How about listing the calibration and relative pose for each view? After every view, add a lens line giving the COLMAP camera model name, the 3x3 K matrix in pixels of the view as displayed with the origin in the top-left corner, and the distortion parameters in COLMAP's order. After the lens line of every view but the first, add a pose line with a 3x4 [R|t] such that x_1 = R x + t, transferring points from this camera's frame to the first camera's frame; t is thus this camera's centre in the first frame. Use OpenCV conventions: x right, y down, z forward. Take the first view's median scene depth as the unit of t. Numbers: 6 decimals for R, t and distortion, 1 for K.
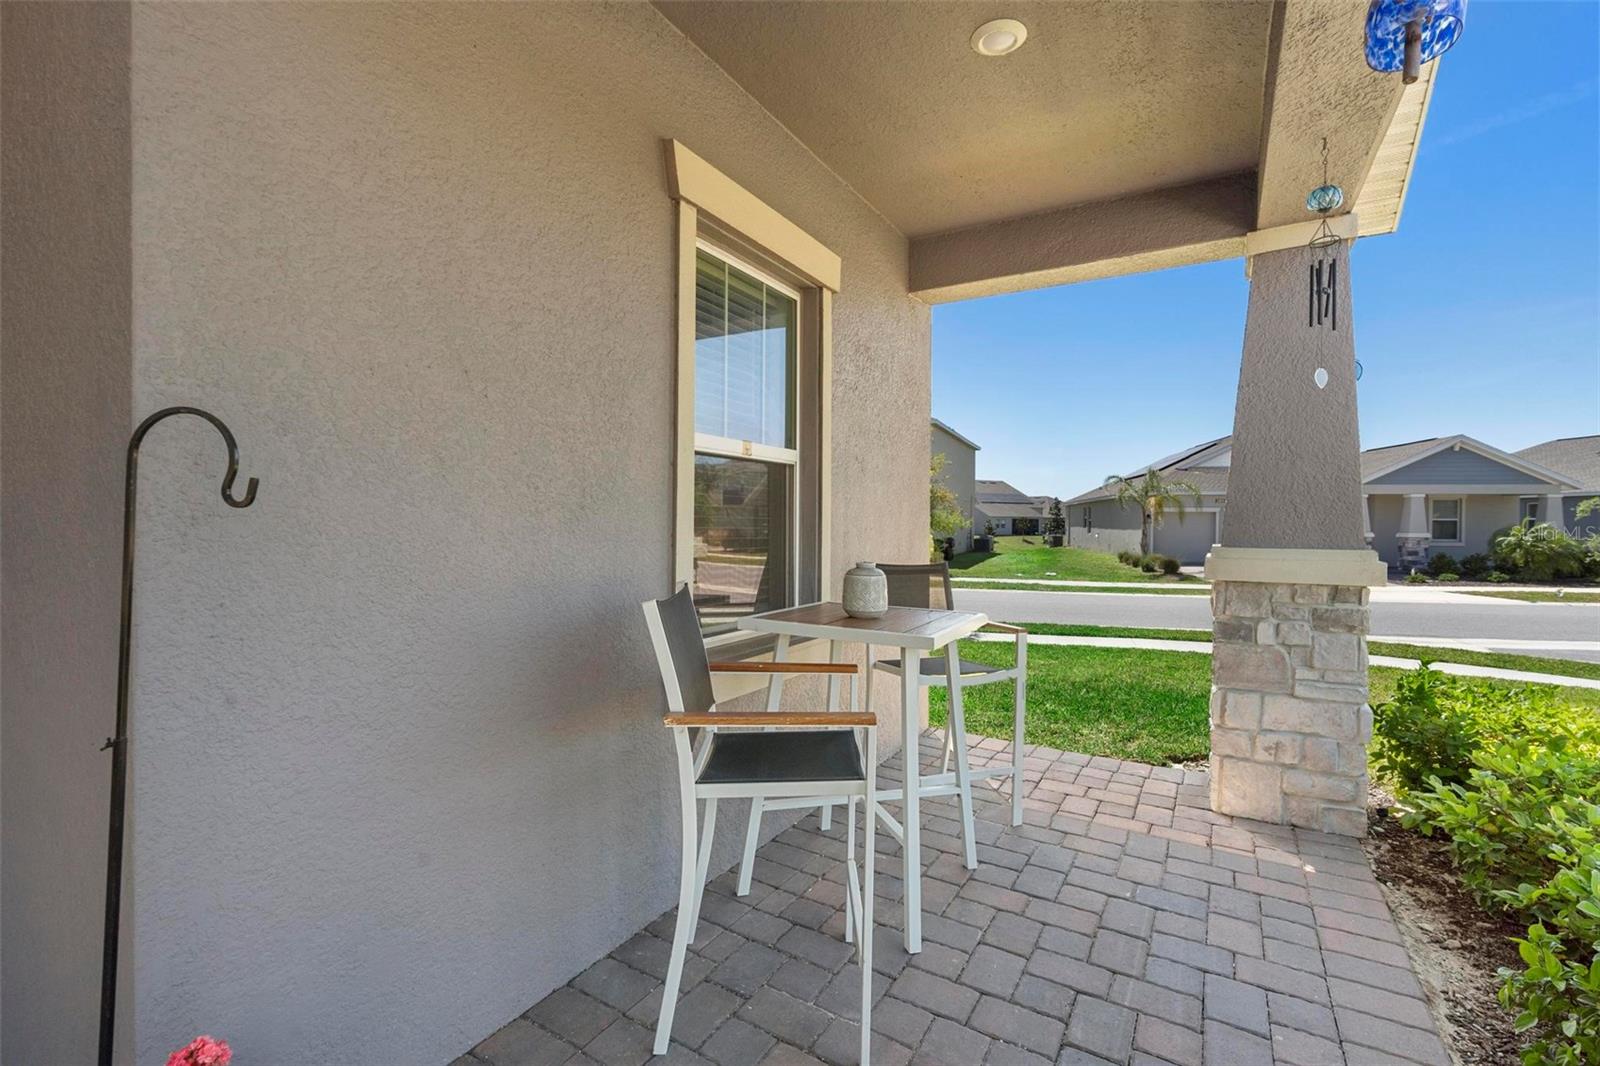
lens RADIAL K [[717.5, 0, 793.7], [0, 717.5, 531.4], [0, 0, 1]] dist [-0.006340, 0.000601]
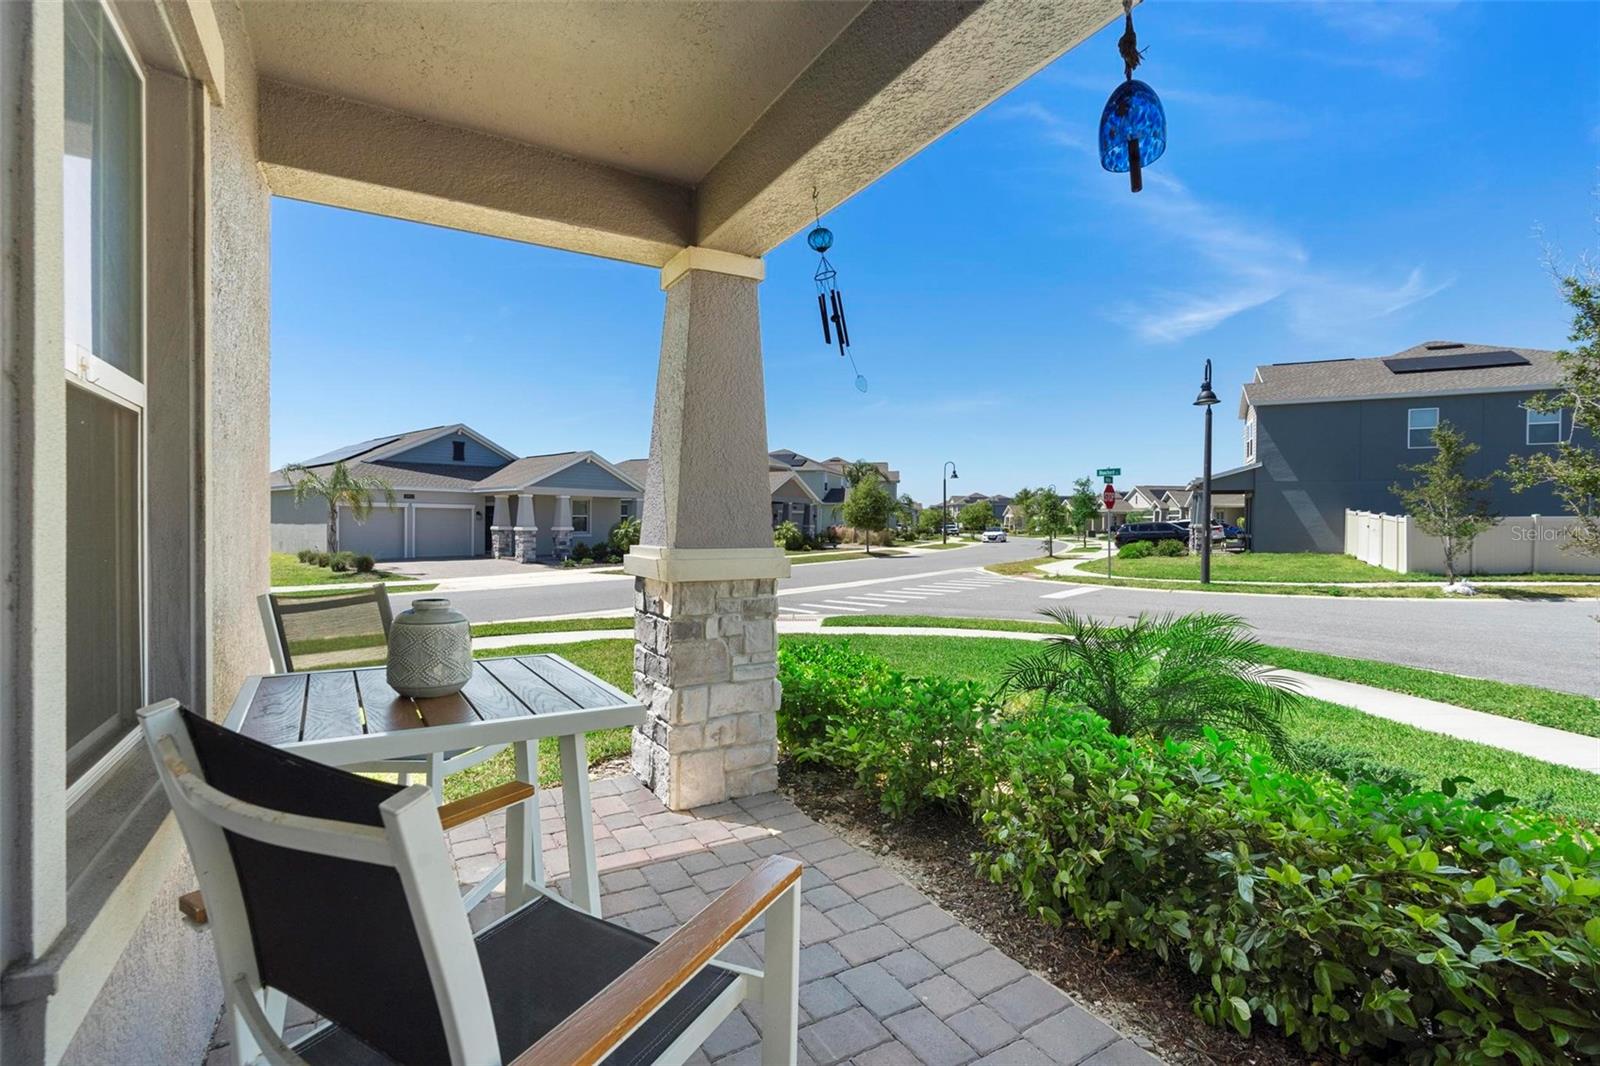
lens RADIAL K [[717.5, 0, 793.7], [0, 717.5, 531.4], [0, 0, 1]] dist [-0.006340, 0.000601]
pose [[0.481940, -0.013195, 0.876105, -0.215543], [0.006283, 0.999913, 0.011604, -0.013805], [-0.876182, -0.000088, 0.481981, 0.371519]]
